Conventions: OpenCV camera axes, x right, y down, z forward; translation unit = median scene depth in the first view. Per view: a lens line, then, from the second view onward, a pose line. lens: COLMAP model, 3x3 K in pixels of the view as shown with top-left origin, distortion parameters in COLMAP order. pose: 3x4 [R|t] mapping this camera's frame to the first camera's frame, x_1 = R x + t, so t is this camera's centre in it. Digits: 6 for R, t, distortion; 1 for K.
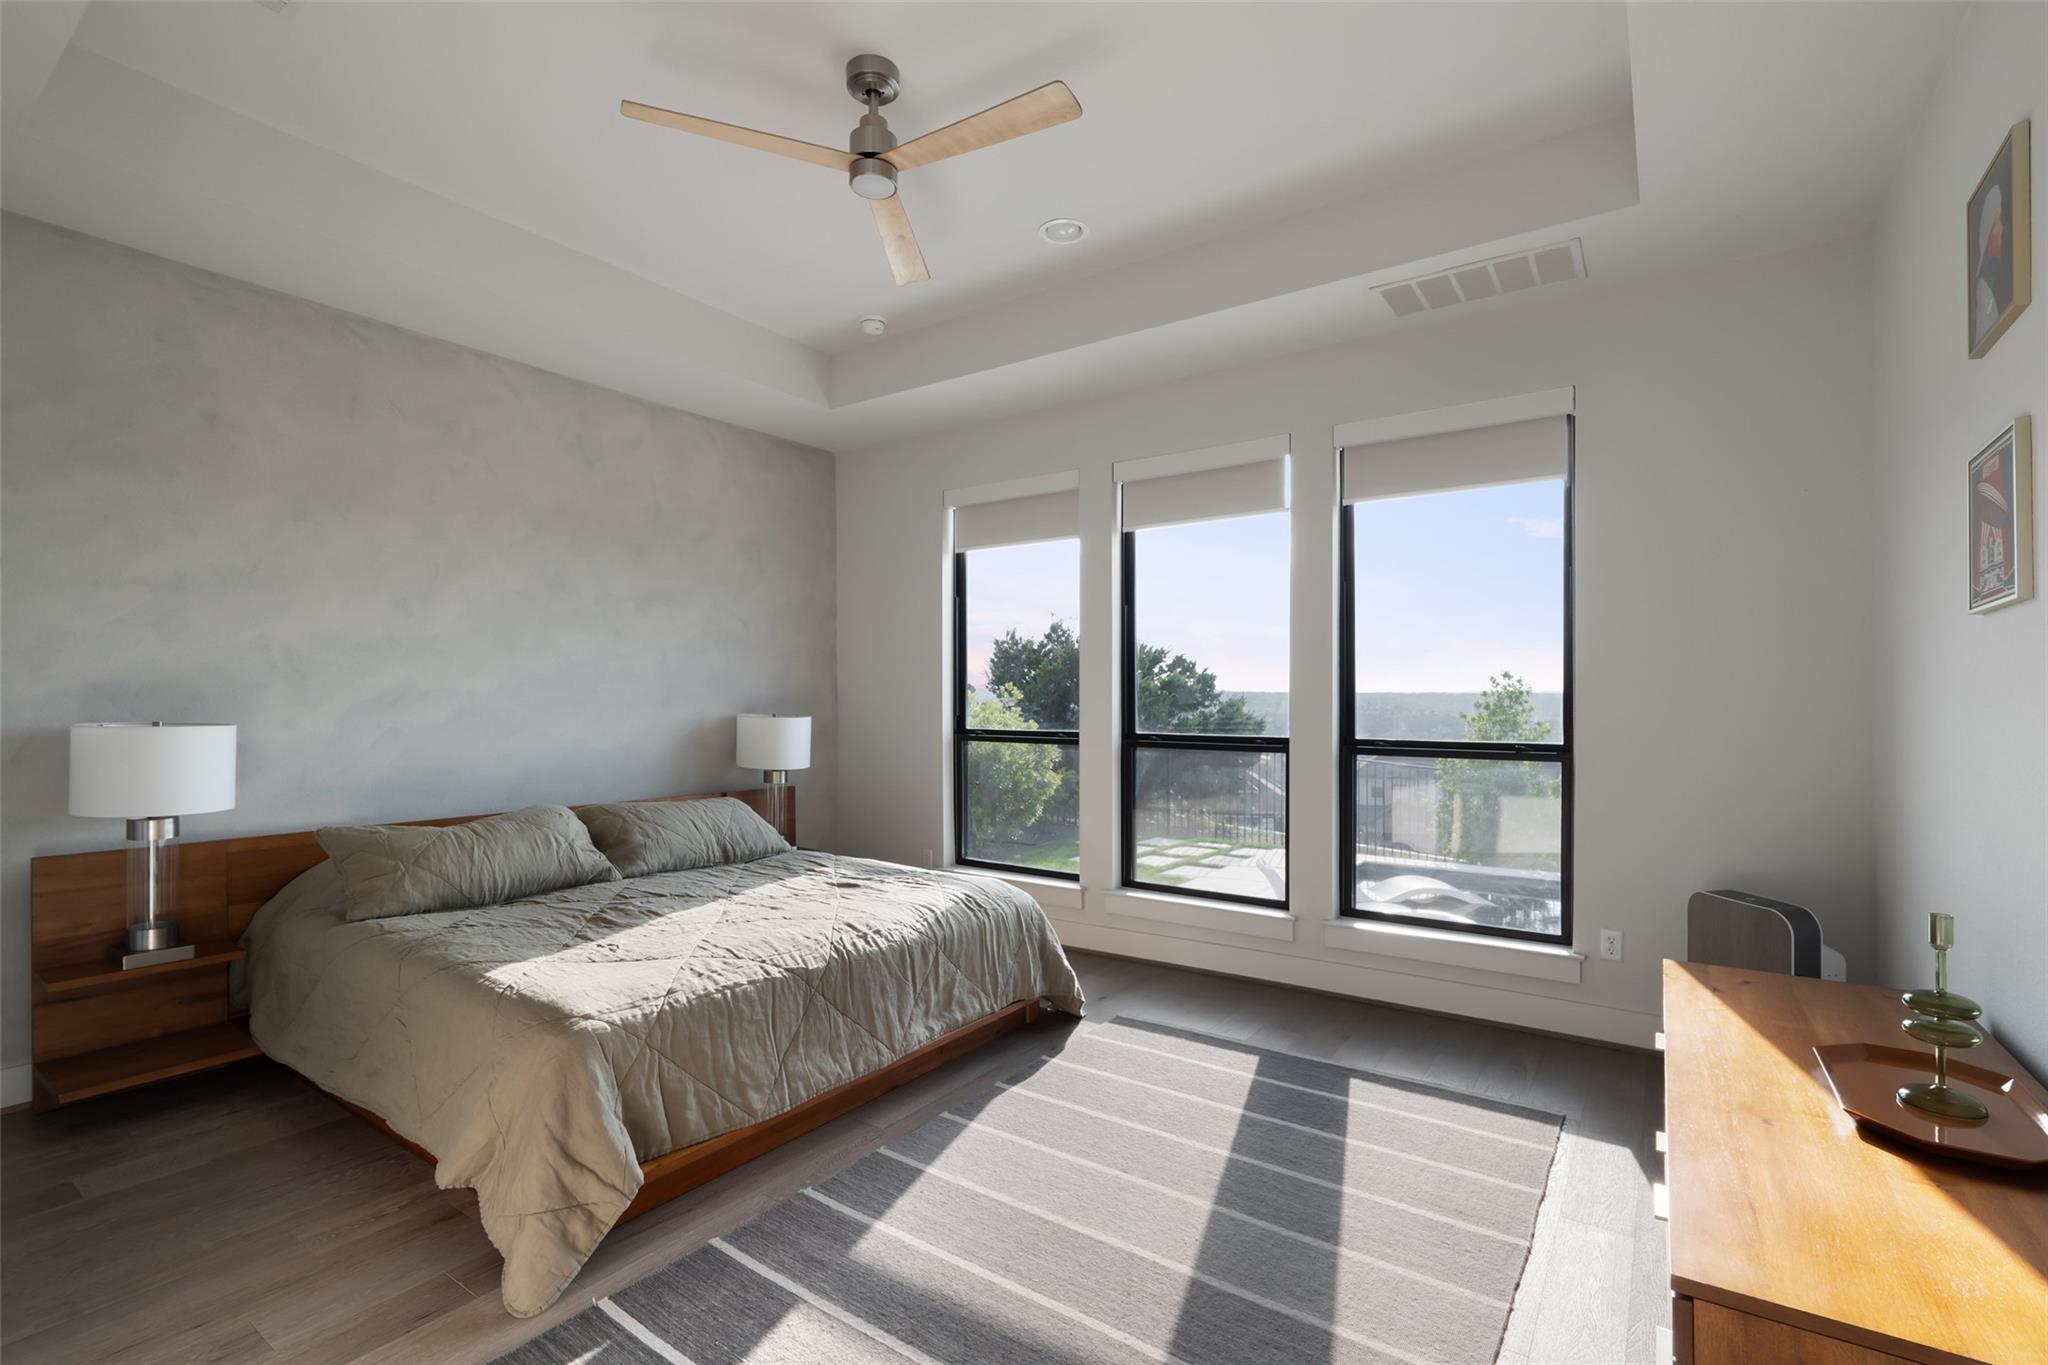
lens RADIAL K [[926.8, 0, 1037.7], [0, 926.8, 679.6], [0, 0, 1]] dist [-0.005255, 0.000275]
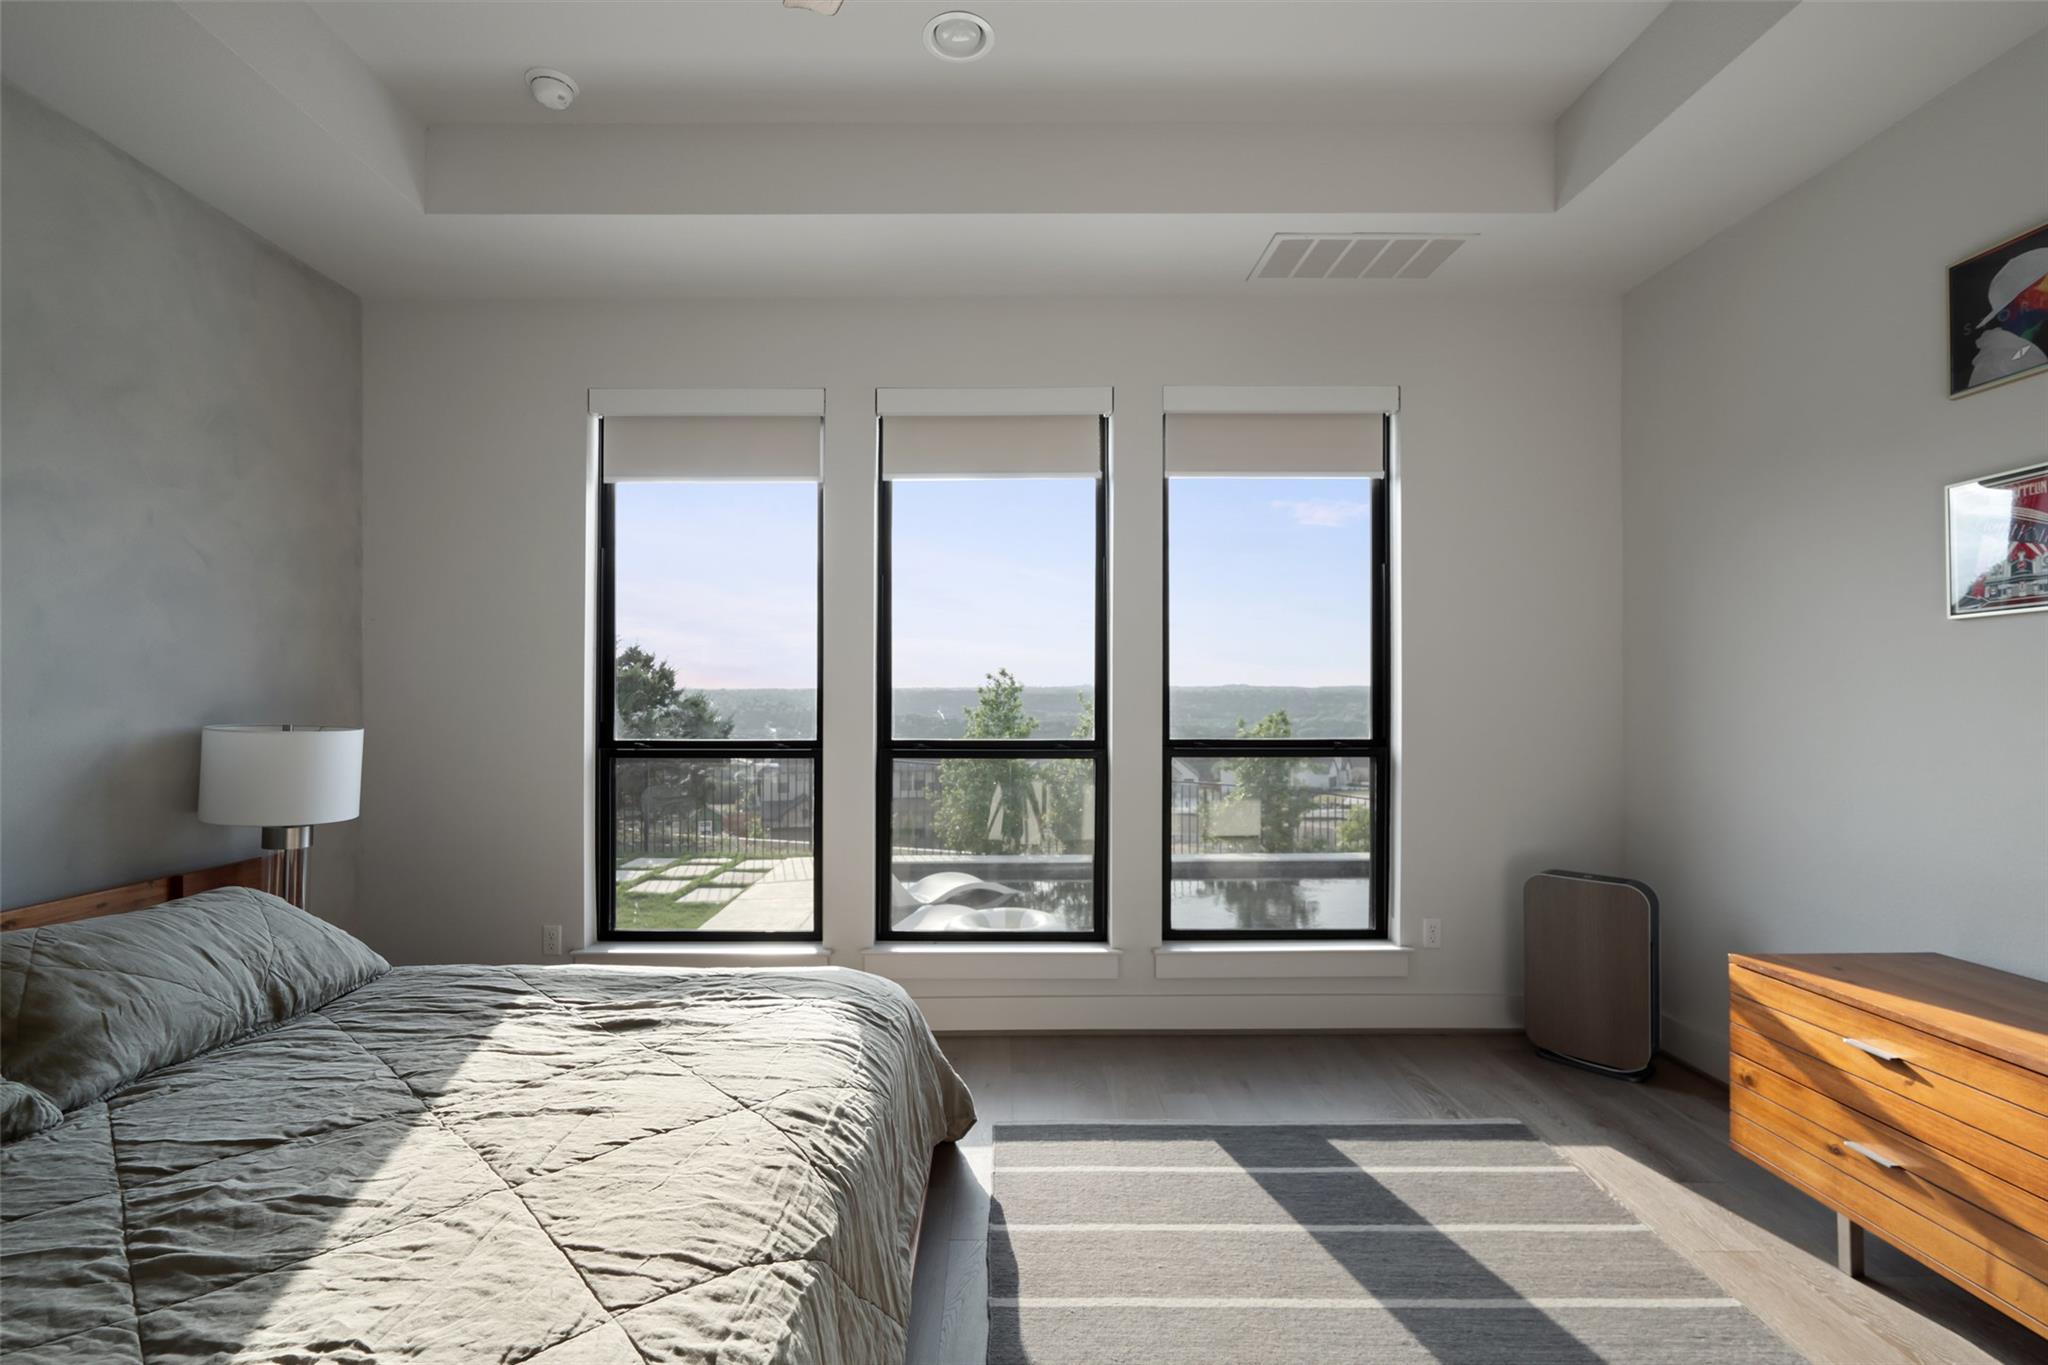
lens RADIAL K [[932.9, 0, 1017.9], [0, 932.9, 666.1], [0, 0, 1]] dist [0.001183, -0.000359]
pose [[0.821240, 0.014477, 0.570400, -0.280296], [-0.007852, 0.999870, -0.014072, 0.006909], [-0.570530, 0.007078, 0.821247, 0.324822]]
